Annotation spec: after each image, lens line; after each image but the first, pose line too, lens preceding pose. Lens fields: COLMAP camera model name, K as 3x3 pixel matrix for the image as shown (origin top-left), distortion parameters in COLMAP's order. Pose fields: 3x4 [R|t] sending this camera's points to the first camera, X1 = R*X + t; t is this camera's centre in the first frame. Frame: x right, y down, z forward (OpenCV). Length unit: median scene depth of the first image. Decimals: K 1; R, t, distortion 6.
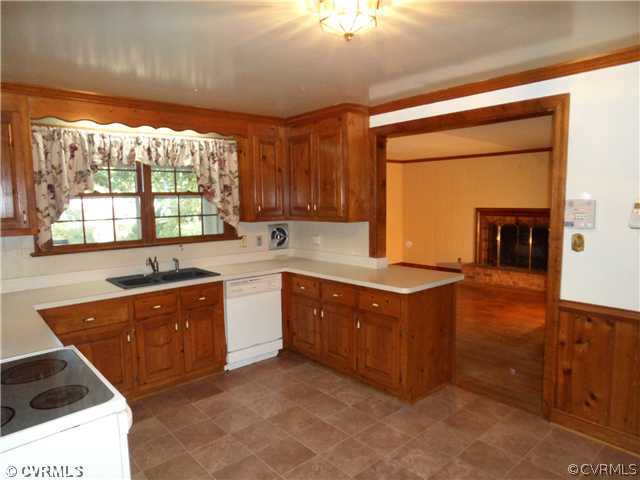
lens RADIAL K [[426.6, 0, 318.9], [0, 426.6, 238.3], [0, 0, 1]] dist [0.006592, 0.001514]
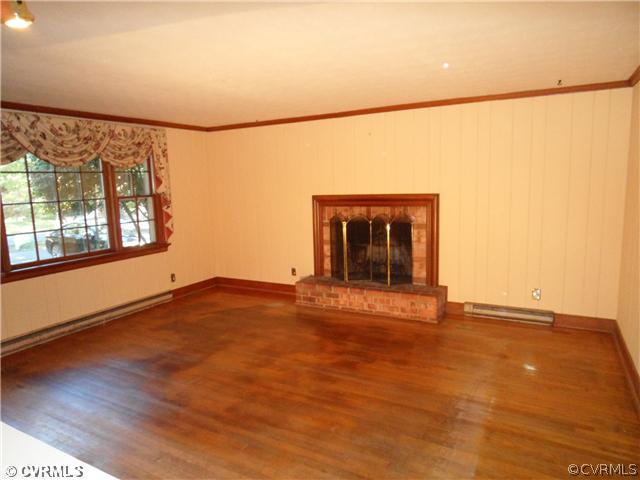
lens RADIAL K [[426.6, 0, 320.0], [0, 426.6, 241.1], [0, 0, 1]] dist [0.006592, 0.001514]
pose [[0.940888, -0.056009, 0.334055, 0.158651], [0.047166, 0.998290, 0.034532, -0.023056], [-0.335418, -0.016734, 0.941921, 0.378660]]
